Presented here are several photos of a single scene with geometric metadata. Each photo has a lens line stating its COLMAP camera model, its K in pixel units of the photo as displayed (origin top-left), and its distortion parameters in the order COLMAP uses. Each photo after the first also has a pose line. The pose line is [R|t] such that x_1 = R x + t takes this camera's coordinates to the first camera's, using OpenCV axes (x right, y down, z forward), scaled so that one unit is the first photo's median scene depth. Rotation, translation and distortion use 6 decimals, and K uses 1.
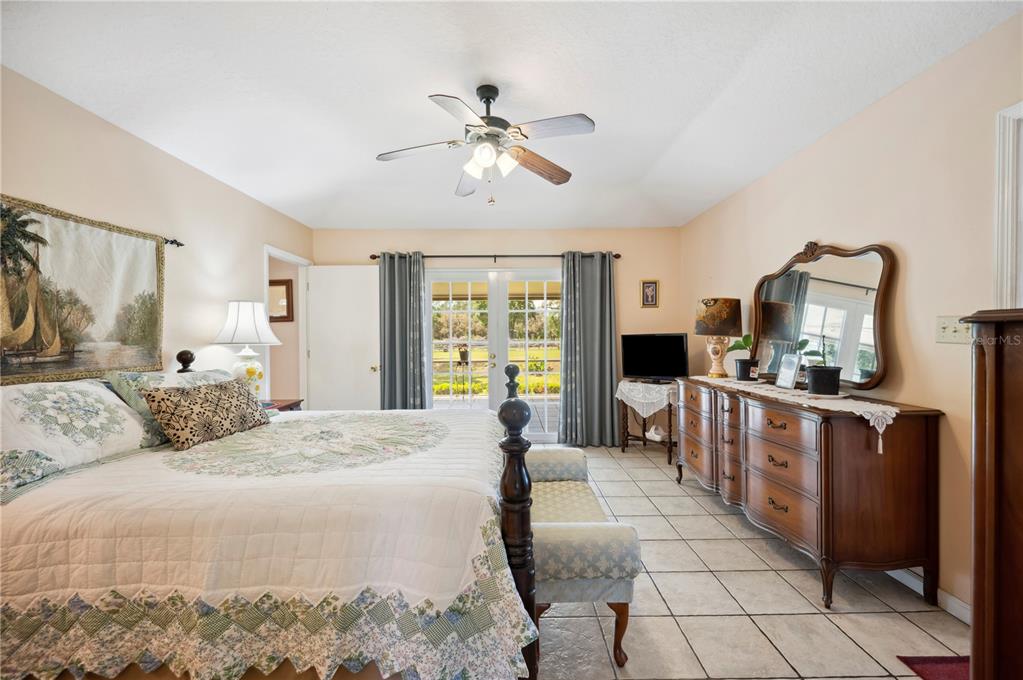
lens RADIAL K [[412.7, 0, 510.7], [0, 412.7, 340.0], [0, 0, 1]] dist [-0.000264, 0.000802]
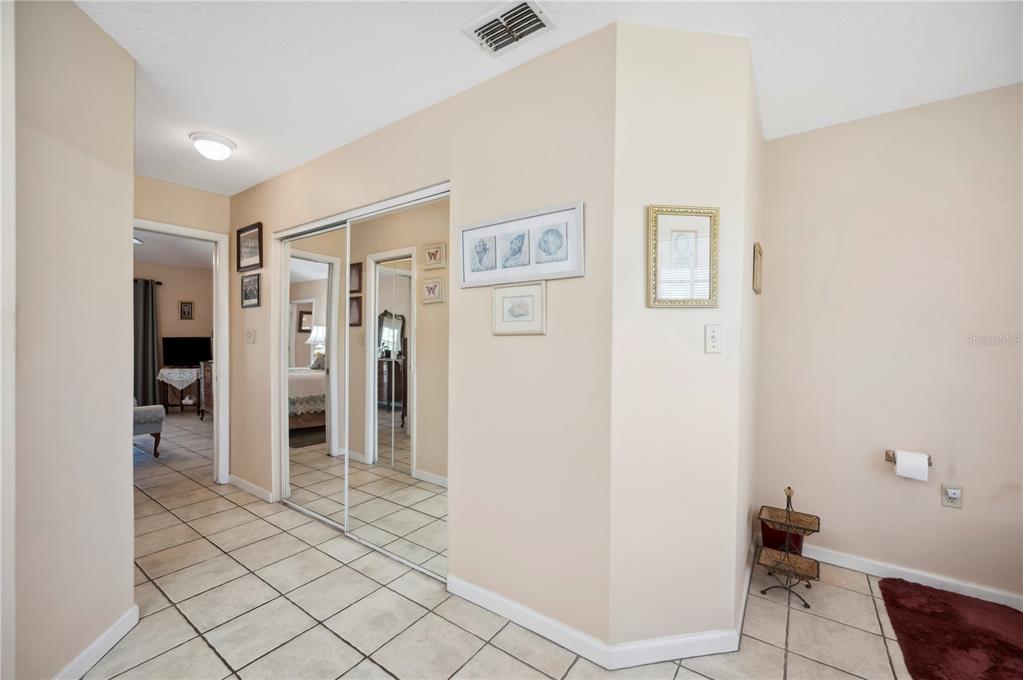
lens RADIAL K [[412.7, 0, 507.1], [0, 412.7, 345.8], [0, 0, 1]] dist [-0.000264, 0.000802]
pose [[0.586158, -0.001385, 0.810195, -0.217860], [-0.002212, 0.999992, 0.003310, 0.010021], [-0.810194, -0.003732, 0.586150, -0.915927]]
